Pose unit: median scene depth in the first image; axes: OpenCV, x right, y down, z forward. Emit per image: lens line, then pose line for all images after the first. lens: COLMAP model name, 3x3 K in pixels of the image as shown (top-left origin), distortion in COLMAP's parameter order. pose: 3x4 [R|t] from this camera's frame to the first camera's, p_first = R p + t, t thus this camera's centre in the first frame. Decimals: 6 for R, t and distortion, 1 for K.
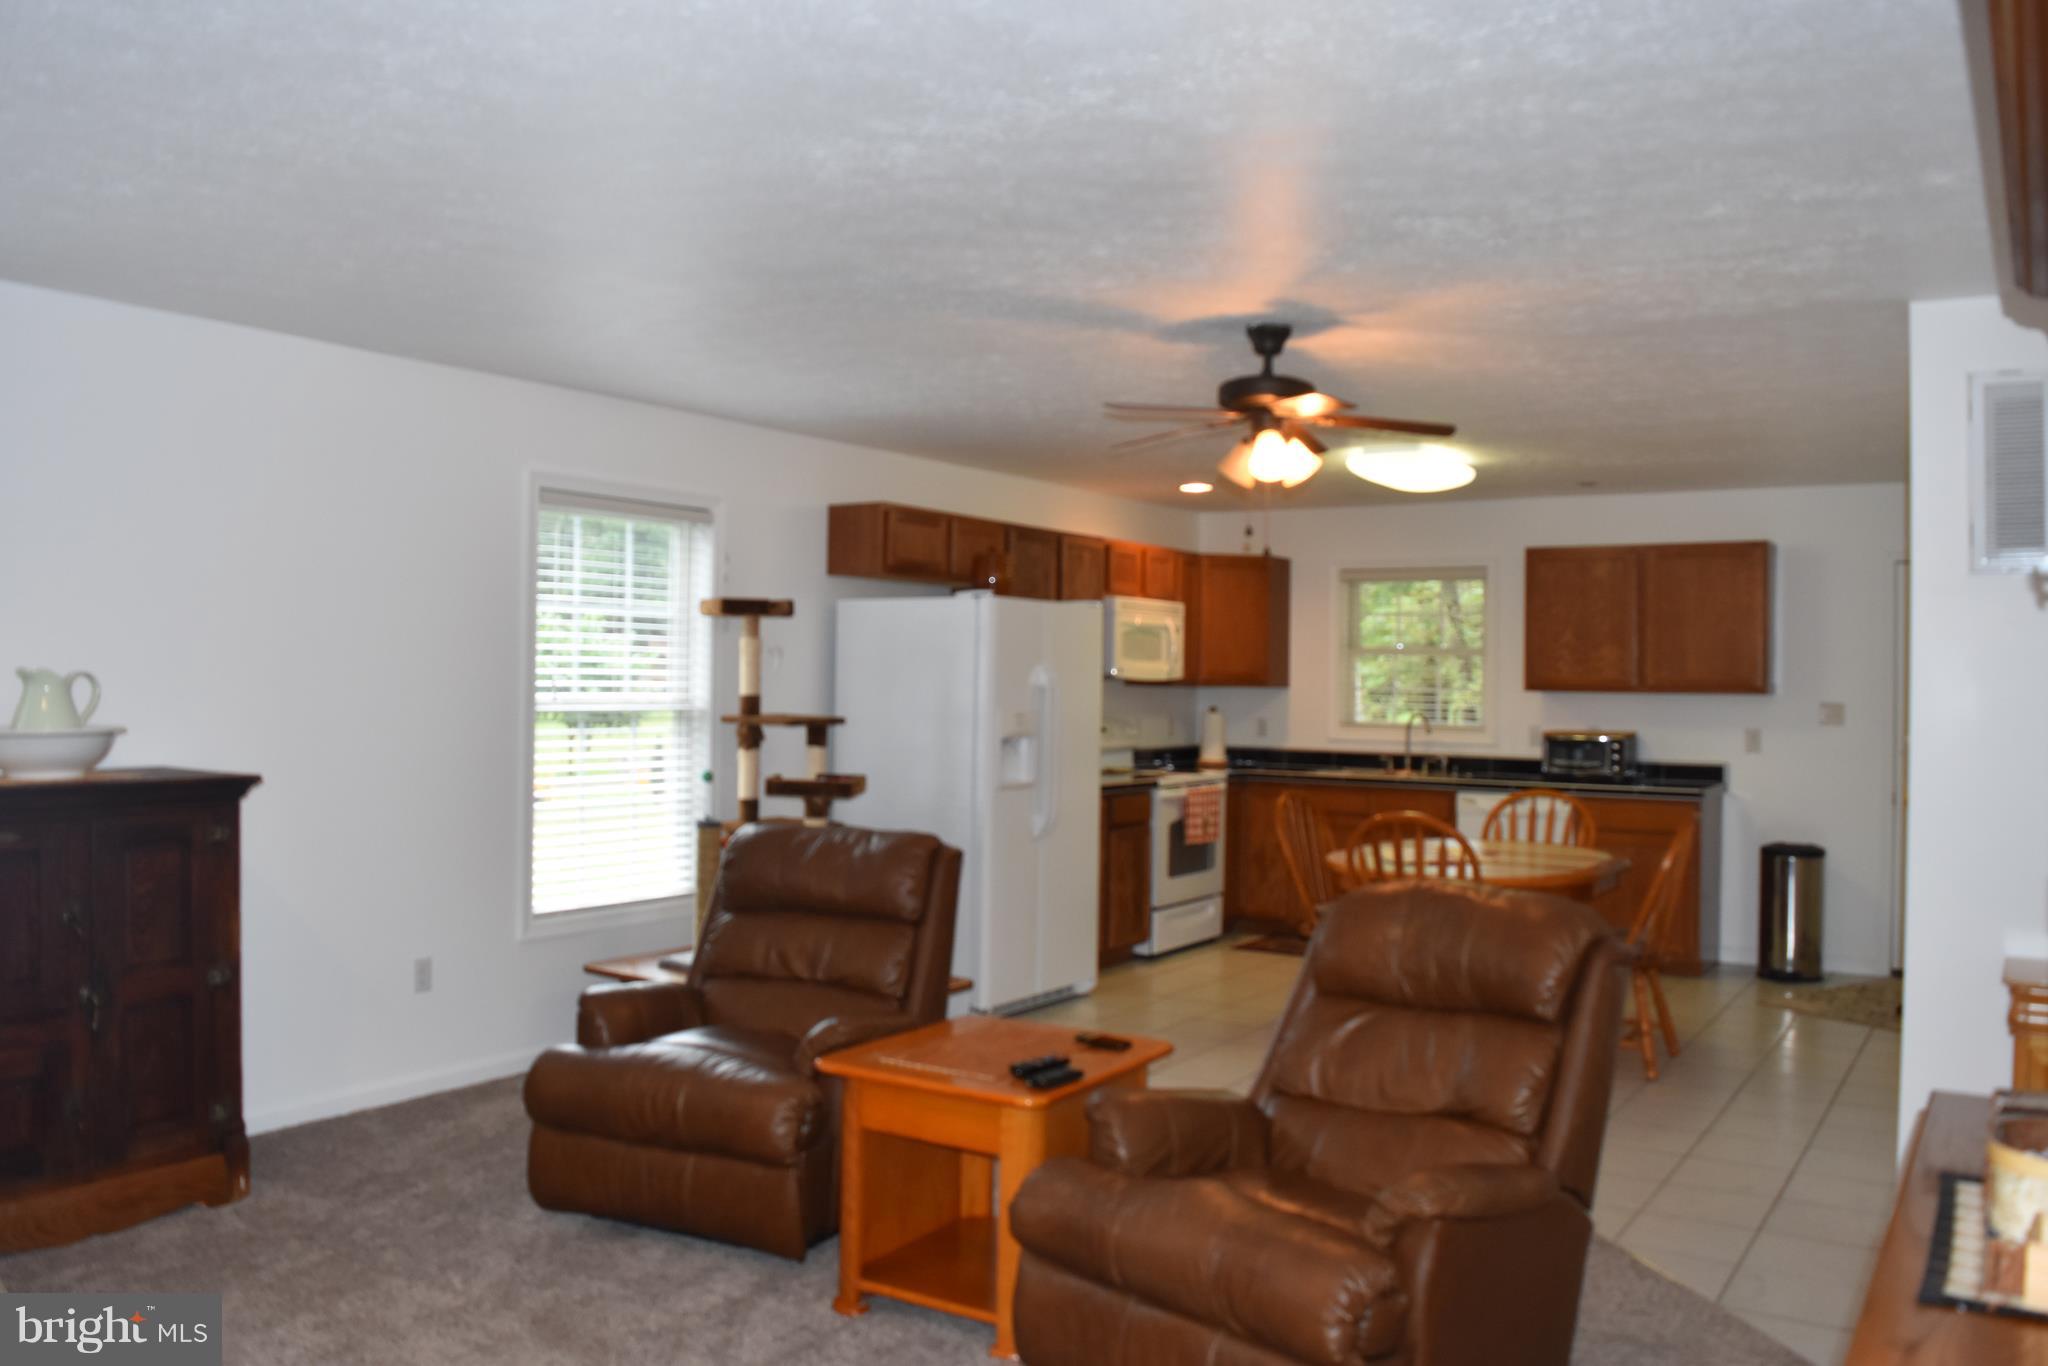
lens RADIAL K [[1628.8, 0, 1019.4], [0, 1628.8, 676.8], [0, 0, 1]] dist [-0.092572, 0.017753]
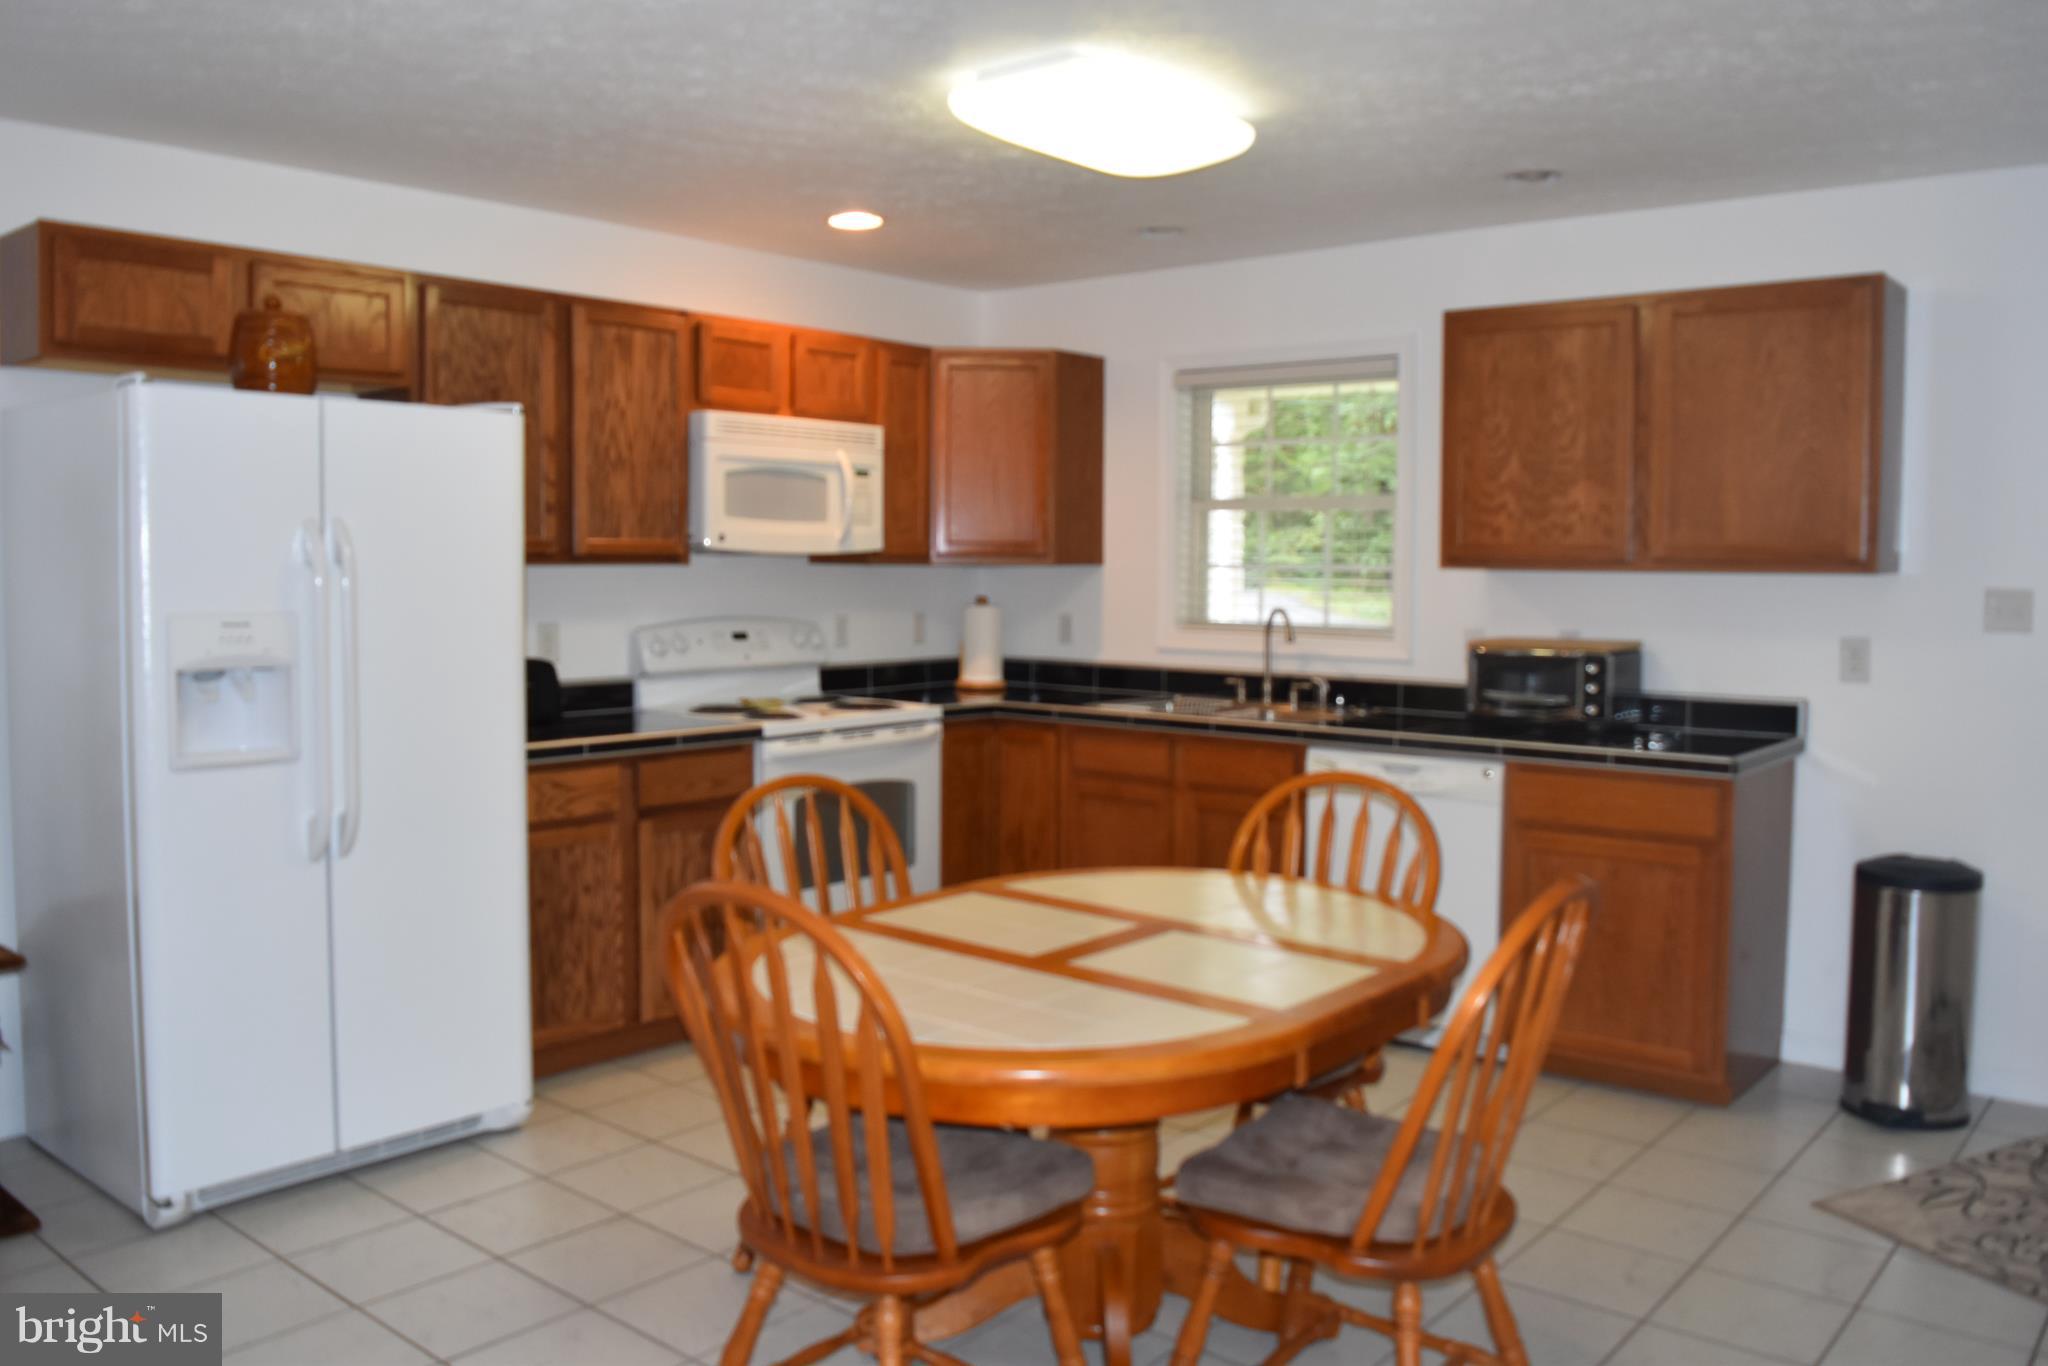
lens RADIAL K [[1628.8, 0, 1027.3], [0, 1628.8, 673.4], [0, 0, 1]] dist [-0.092572, 0.017753]
pose [[0.993445, 0.000428, -0.114306, 0.237407], [0.007513, 0.997586, 0.069029, 0.005615], [0.114060, -0.069435, 0.991044, 0.427794]]
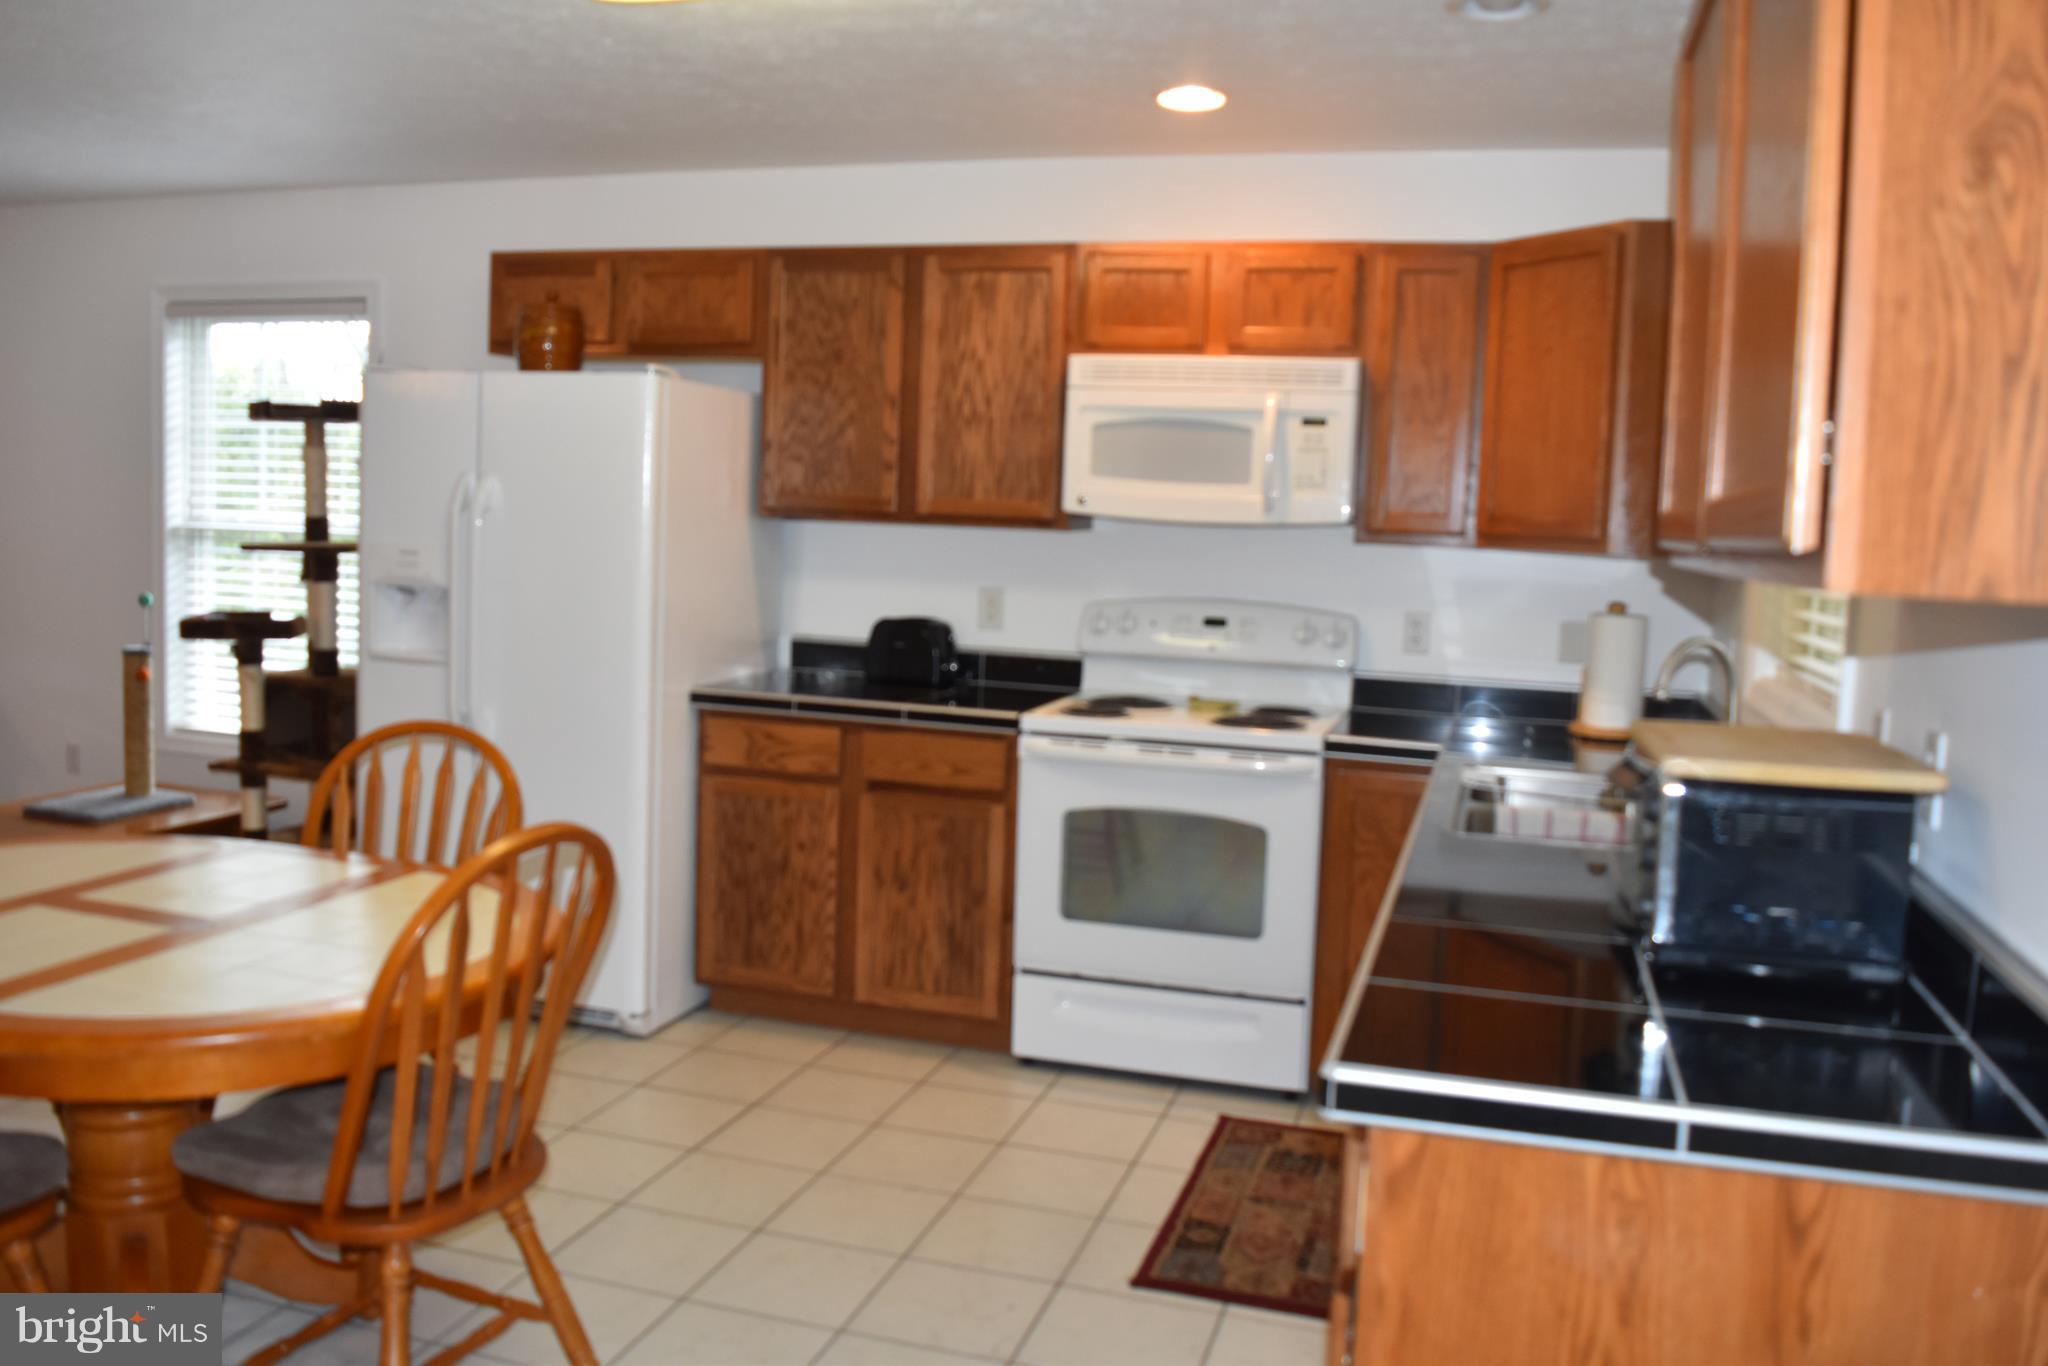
lens RADIAL K [[1628.8, 0, 1026.4], [0, 1628.8, 677.1], [0, 0, 1]] dist [-0.092572, 0.017753]
pose [[0.288850, 0.093495, -0.952798, 0.545546], [-0.032764, 0.995602, 0.087762, 0.007242], [0.956814, 0.005867, 0.290643, 0.832649]]
